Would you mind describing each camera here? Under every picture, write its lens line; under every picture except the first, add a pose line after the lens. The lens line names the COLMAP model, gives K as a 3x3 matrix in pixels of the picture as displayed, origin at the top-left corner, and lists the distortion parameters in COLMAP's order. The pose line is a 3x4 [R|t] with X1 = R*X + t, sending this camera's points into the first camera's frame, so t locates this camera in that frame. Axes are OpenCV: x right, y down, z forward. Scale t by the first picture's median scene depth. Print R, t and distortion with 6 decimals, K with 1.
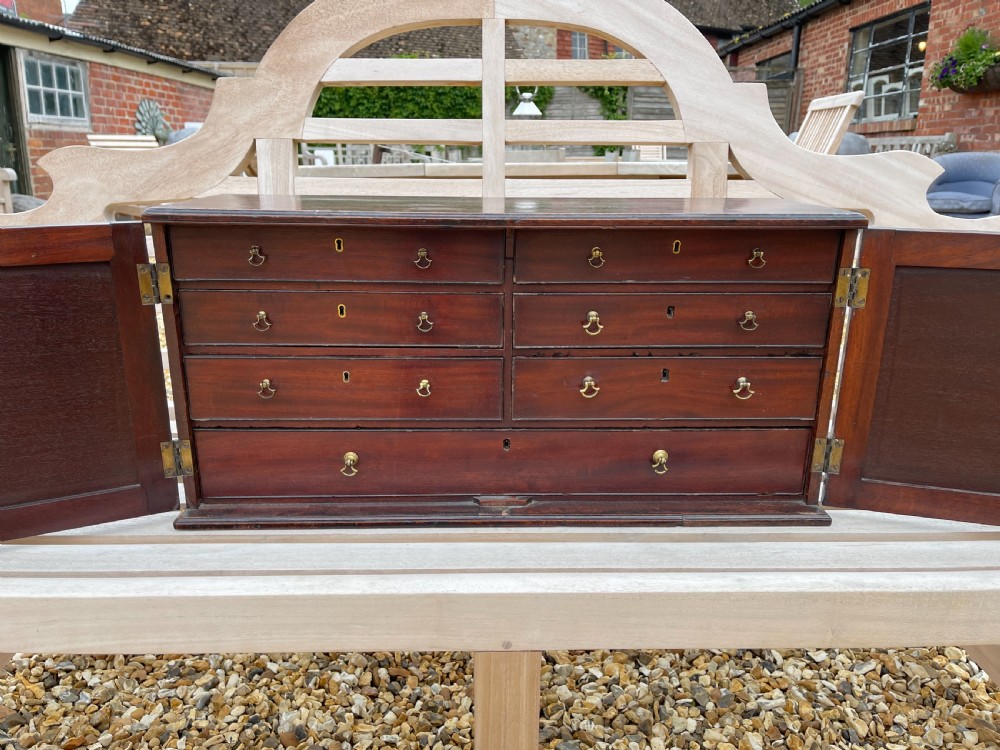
lens RADIAL K [[761.4, 0, 500.0], [0, 761.4, 375.0], [0, 0, 1]] dist [0.082260, -0.119698]
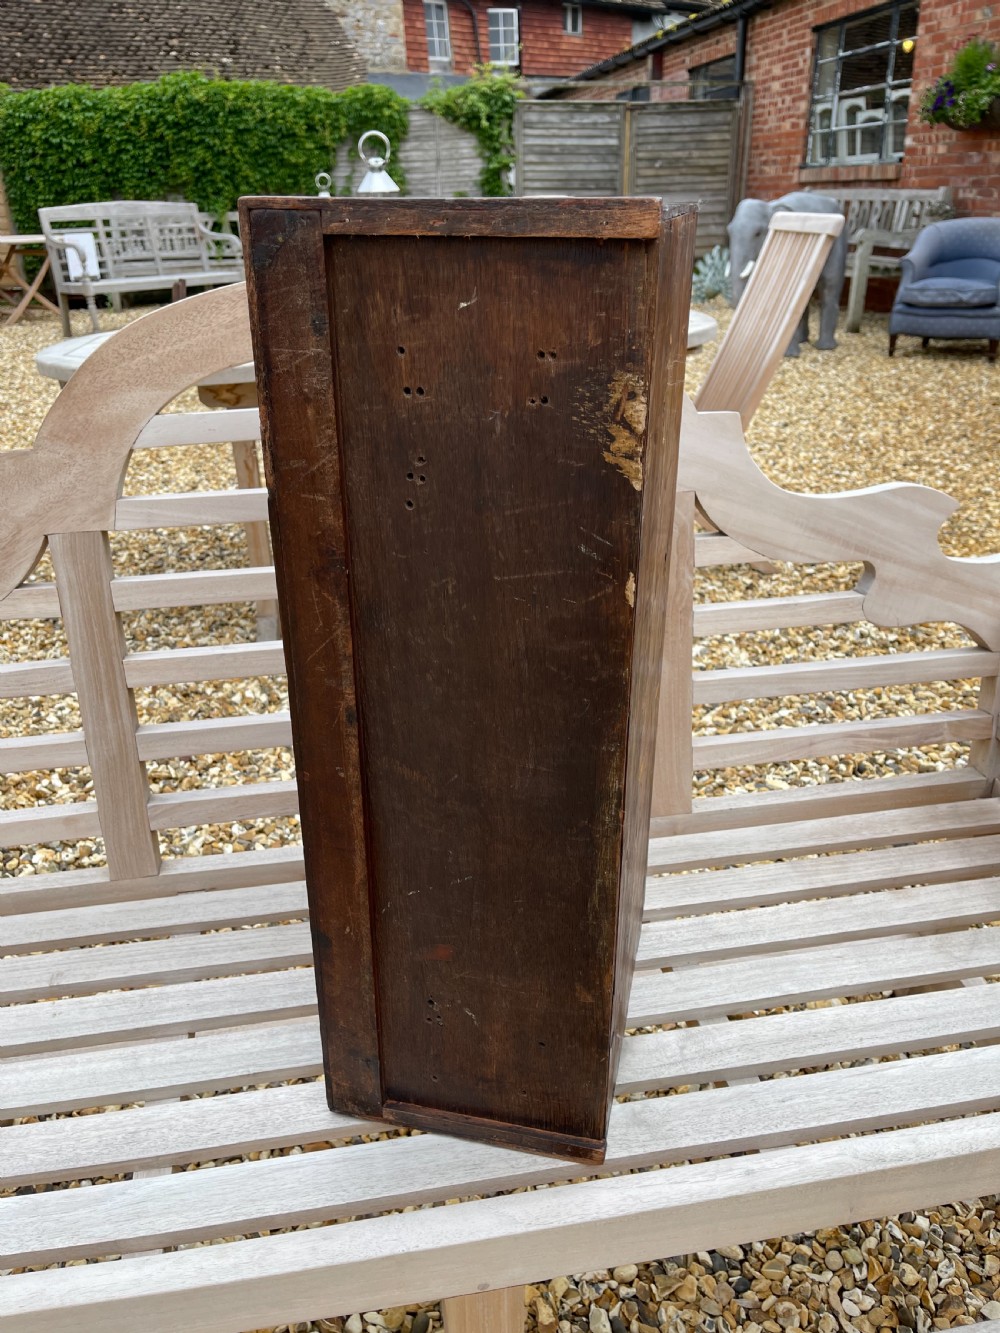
lens RADIAL K [[1020.2, 0, 497.0], [0, 1020.2, 668.9], [0, 0, 1]] dist [0.086714, -0.122669]
pose [[0.989293, -0.087738, 0.116624, -0.027243], [0.067923, 0.984091, 0.164171, -0.278015], [-0.129173, -0.154492, 0.979514, -0.000085]]
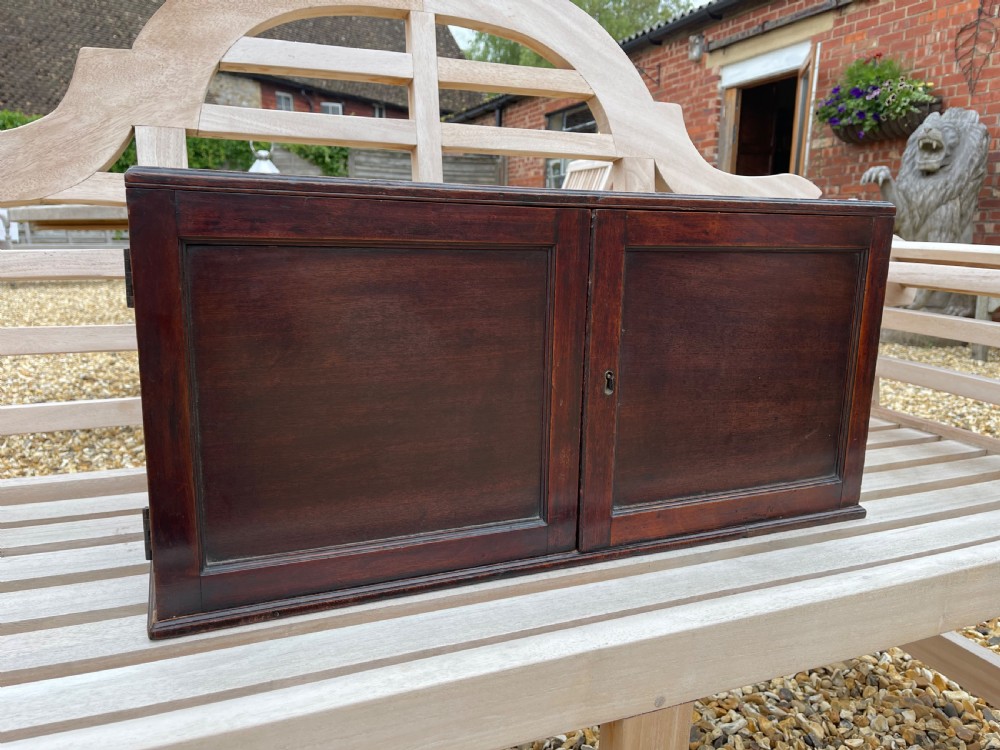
lens RADIAL K [[761.4, 0, 500.0], [0, 761.4, 375.0], [0, 0, 1]] dist [0.082260, -0.119698]
pose [[0.931215, -0.057483, 0.359909, -0.238863], [0.089193, 0.993400, -0.072113, 0.028834], [-0.353388, 0.099254, 0.930196, 0.149757]]
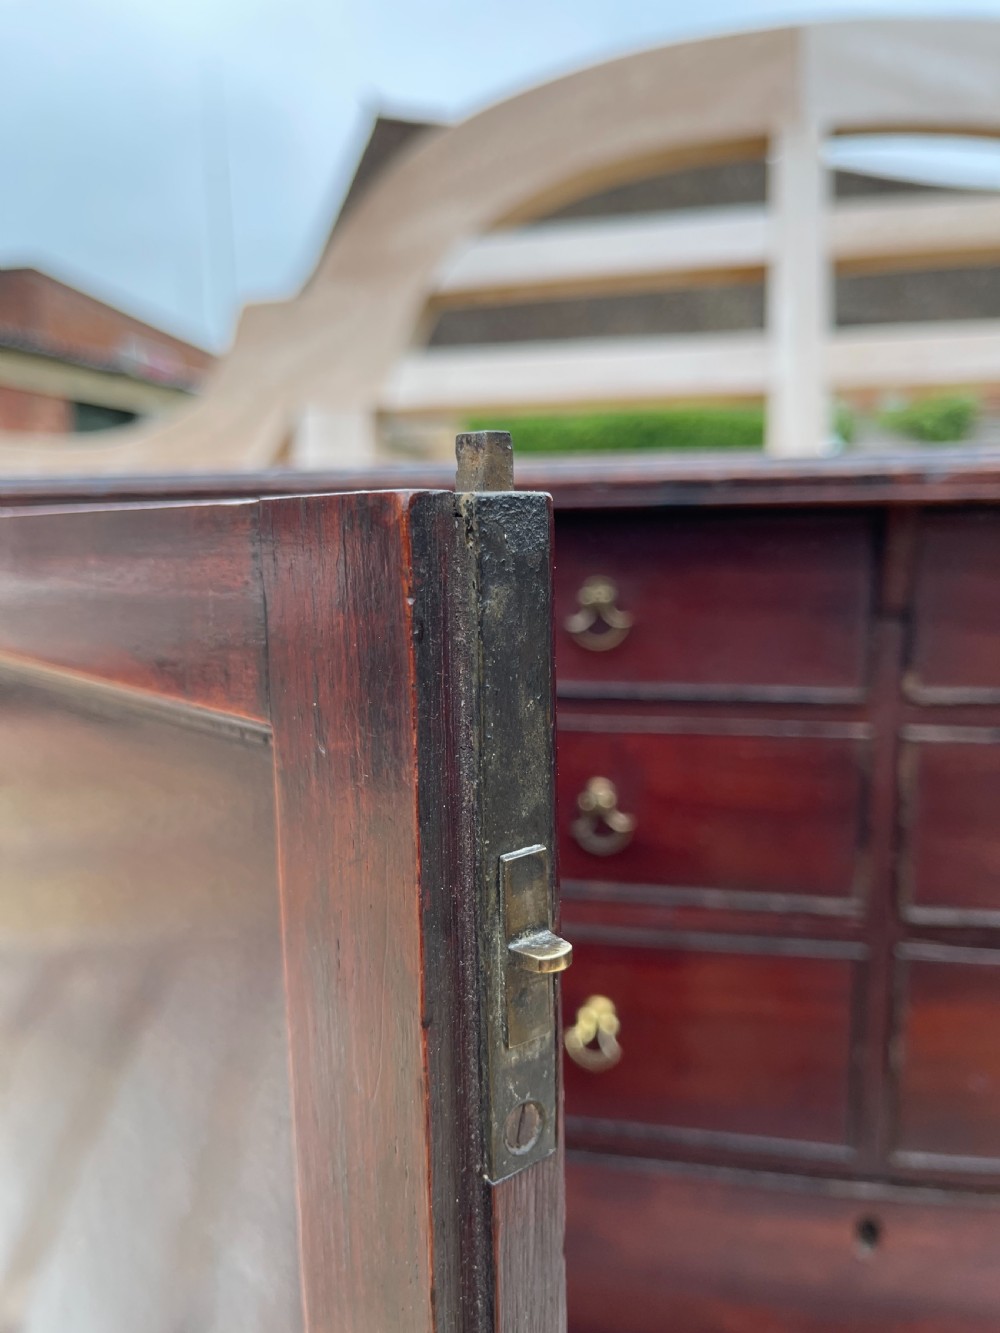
lens RADIAL K [[1020.2, 0, 497.0], [0, 1020.2, 668.9], [0, 0, 1]] dist [0.086714, -0.122669]
pose [[0.967859, 0.008969, -0.251333, -0.022245], [-0.046076, 0.988772, -0.142151, -0.042318], [0.247236, 0.149163, 0.957405, 0.367048]]
